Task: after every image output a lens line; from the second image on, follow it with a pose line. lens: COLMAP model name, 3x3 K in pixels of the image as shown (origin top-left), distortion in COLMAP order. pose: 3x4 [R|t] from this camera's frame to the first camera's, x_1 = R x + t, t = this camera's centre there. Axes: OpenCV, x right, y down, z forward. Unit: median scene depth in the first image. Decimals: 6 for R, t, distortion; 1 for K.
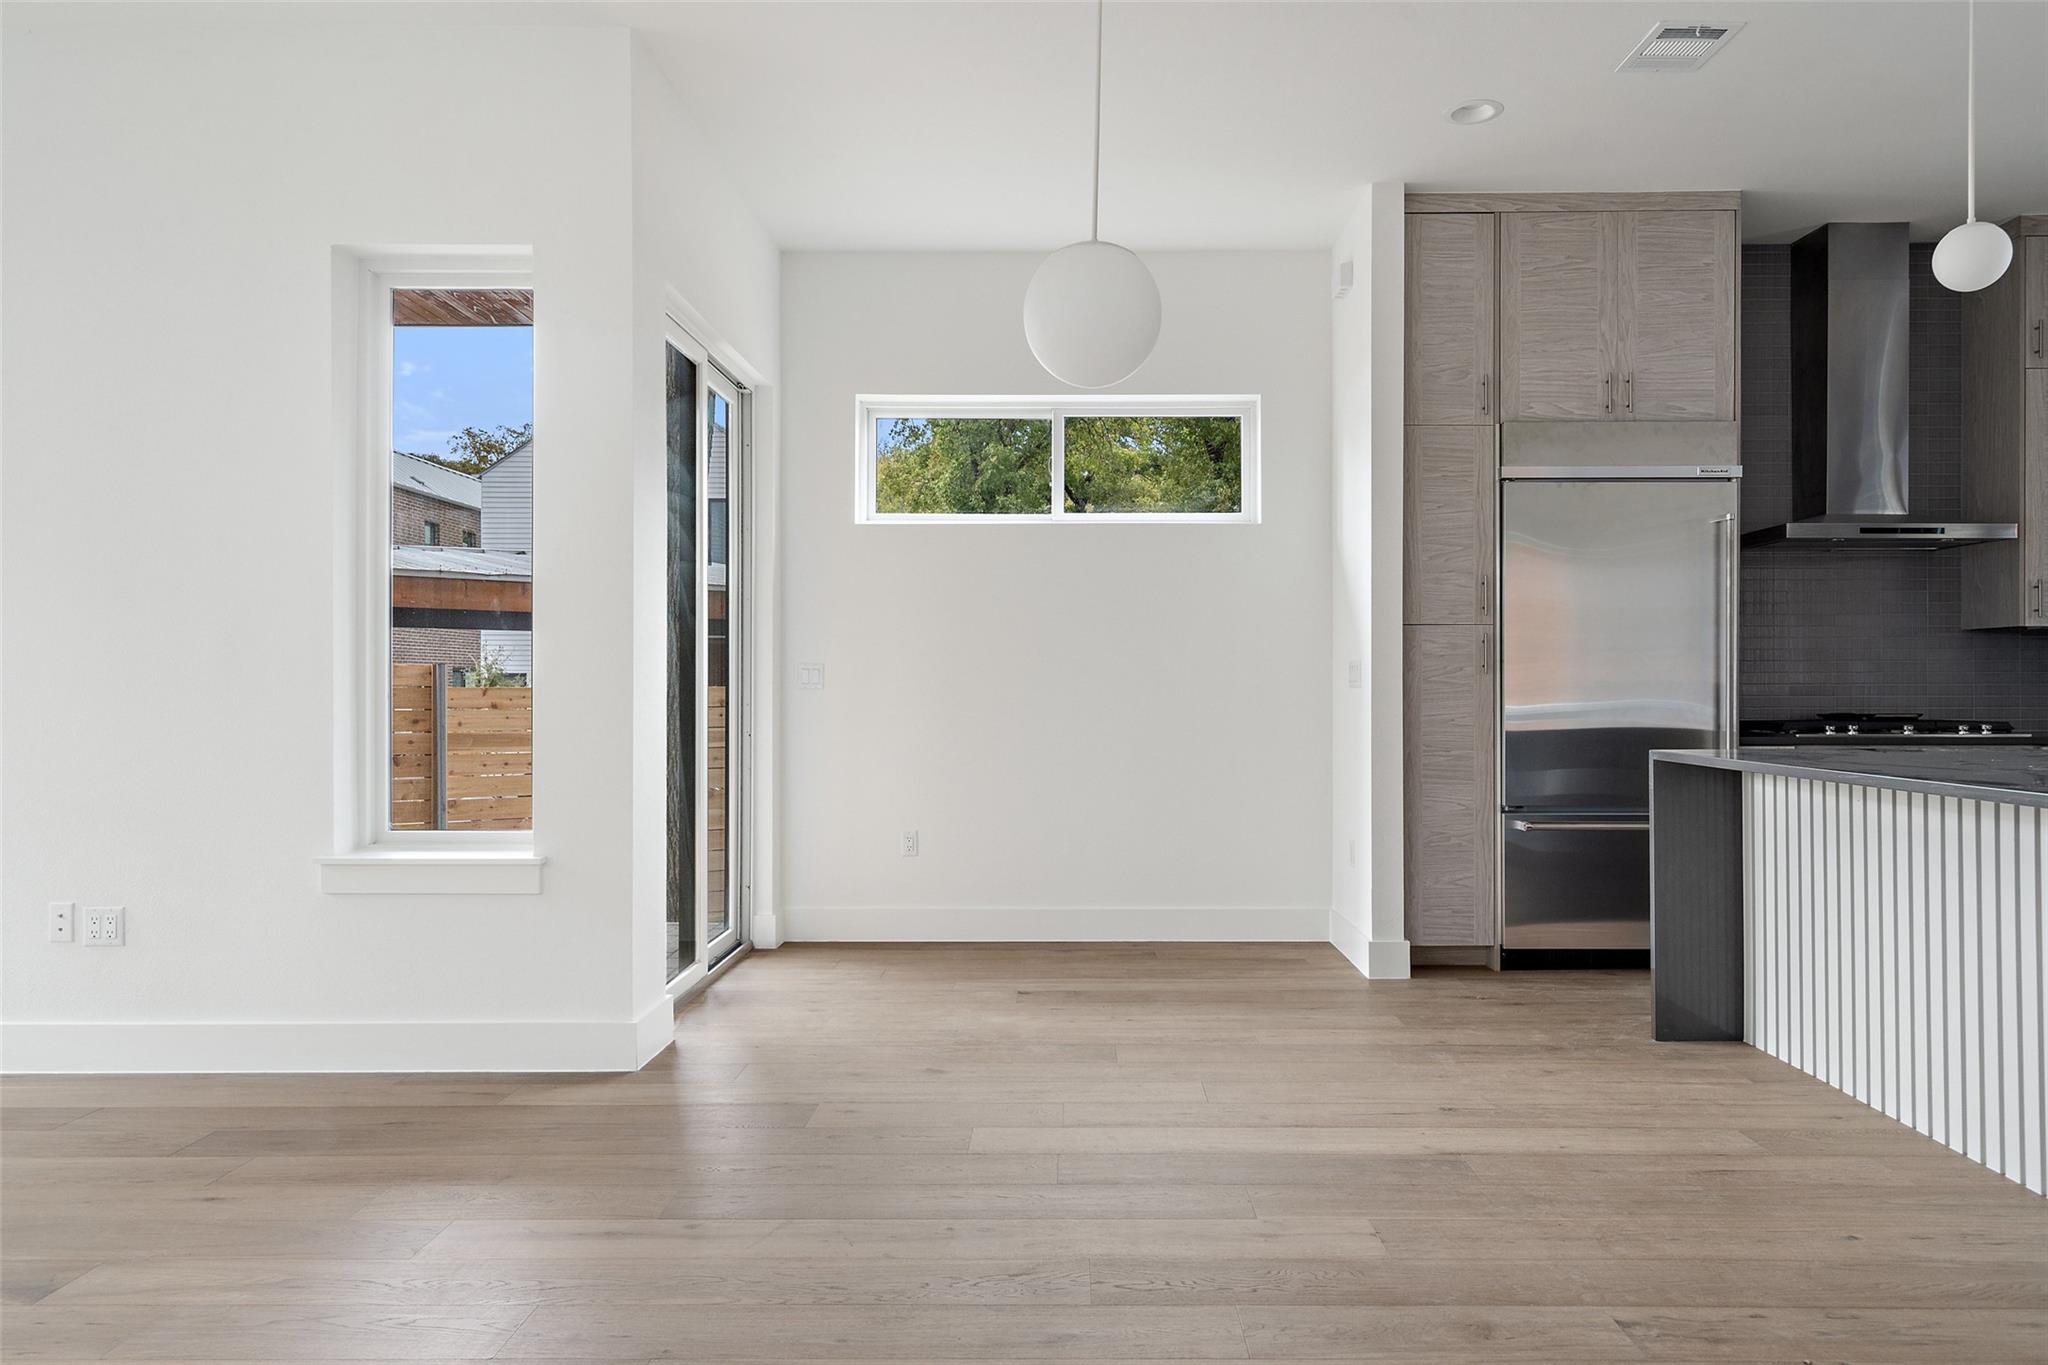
lens RADIAL K [[1312.8, 0, 1062.9], [0, 1312.8, 690.2], [0, 0, 1]] dist [0.016276, -0.001591]
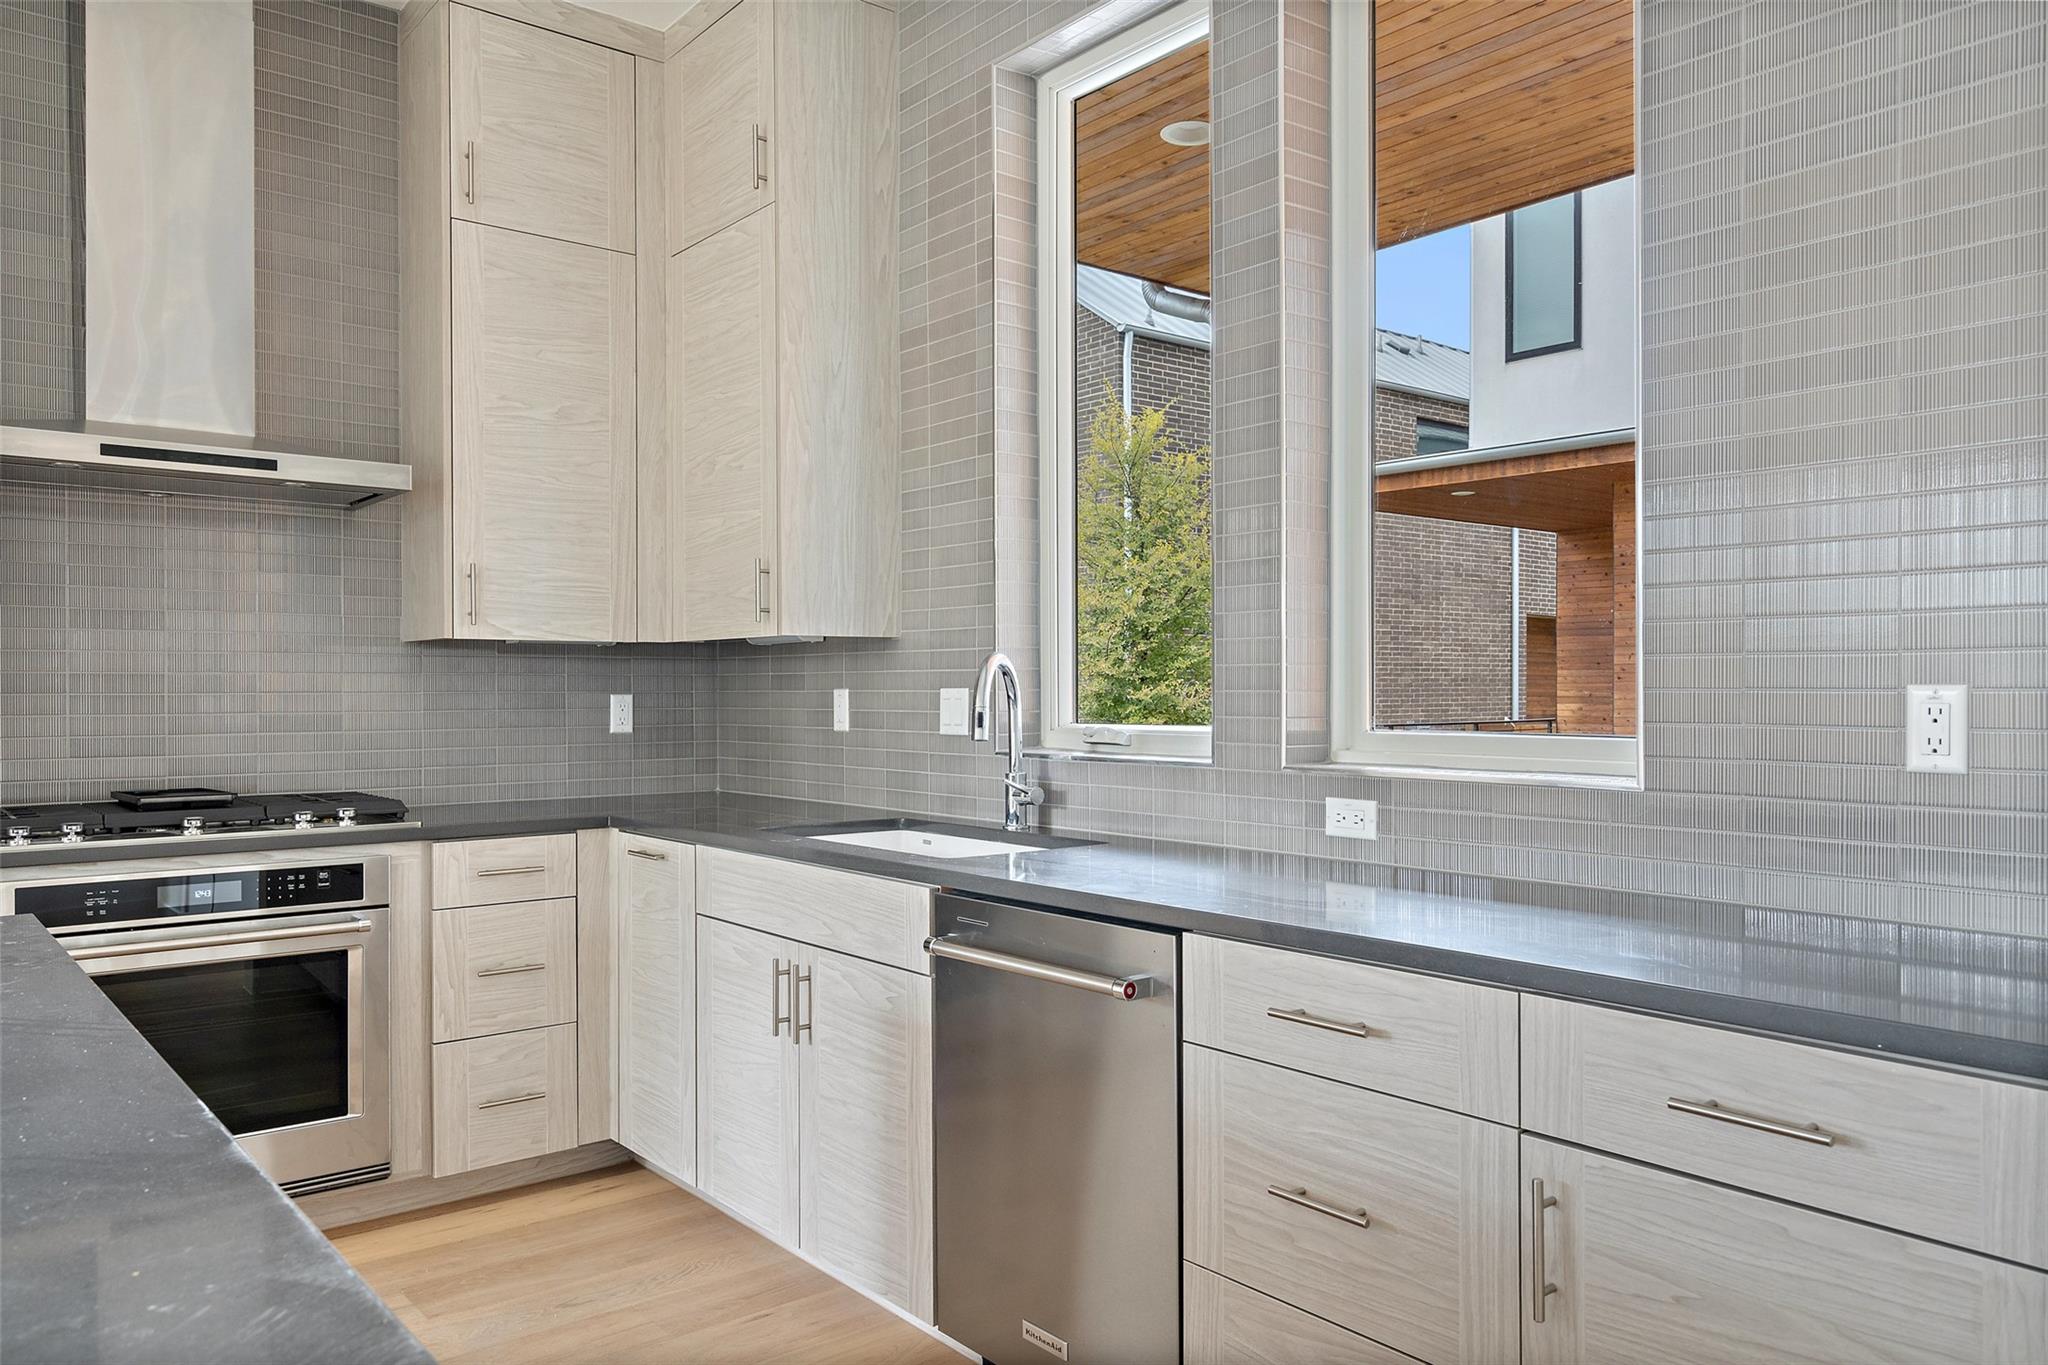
lens RADIAL K [[1445.6, 0, 1024.4], [0, 1445.6, 695.1], [0, 0, 1]] dist [0.005928, 0.010199]
pose [[0.773258, -0.003631, 0.634082, 0.536248], [0.003756, 0.999992, 0.001146, -0.023412], [-0.634081, 0.001496, 0.773265, 0.332206]]
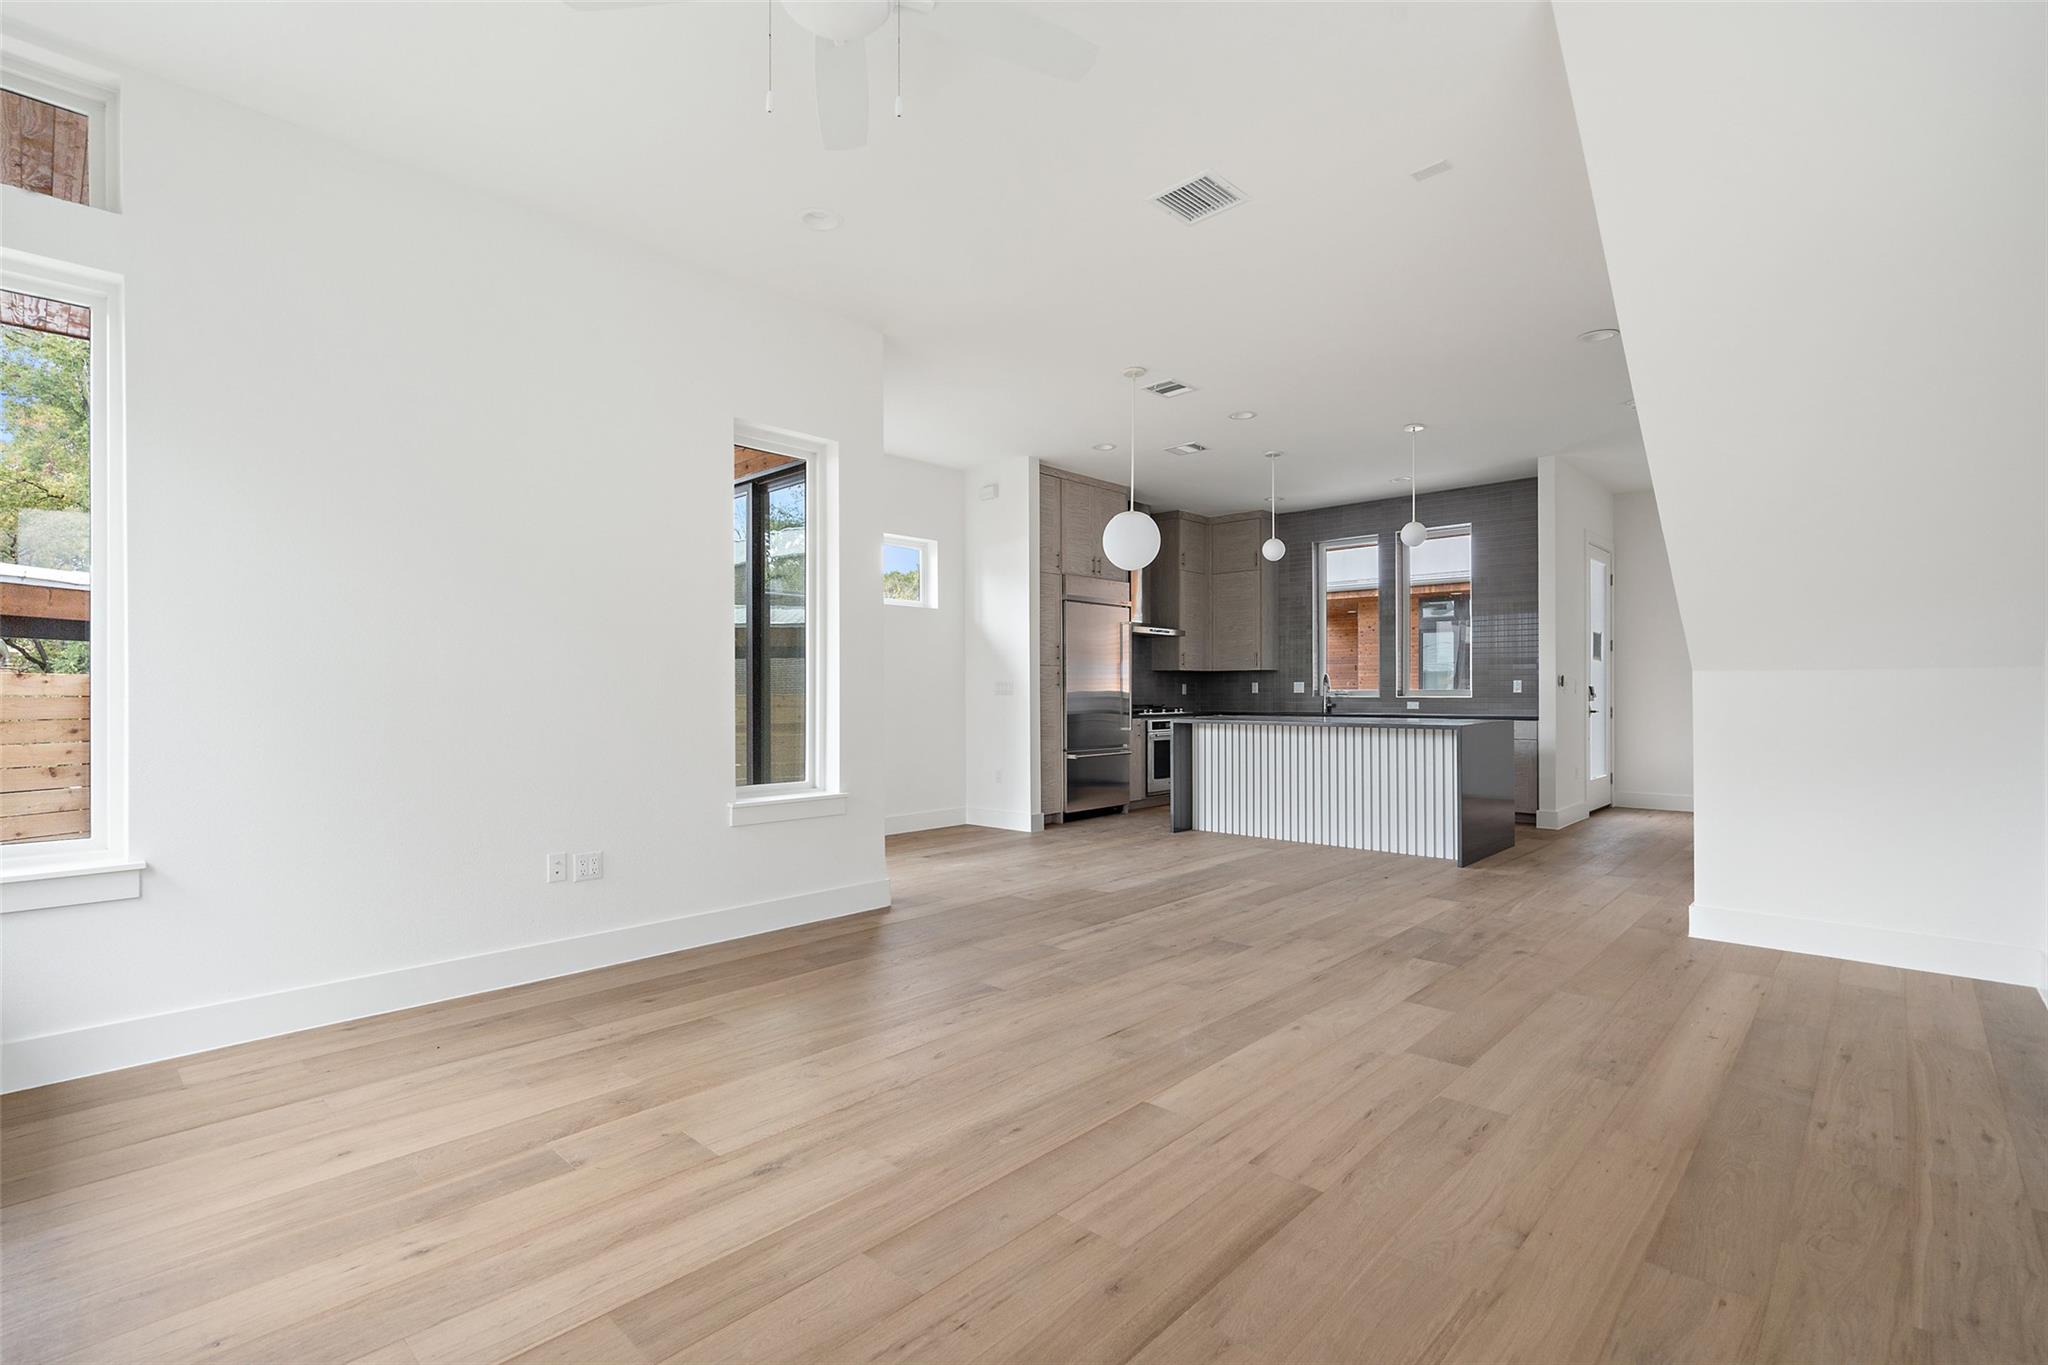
lens RADIAL K [[931.7, 0, 1034.2], [0, 931.7, 691.4], [0, 0, 1]] dist [-0.000727, 0.000988]
pose [[0.677096, 0.000039, 0.735895, -0.843218], [0.003422, 0.999989, -0.003201, -0.002402], [-0.735887, 0.004686, 0.677088, -0.016559]]
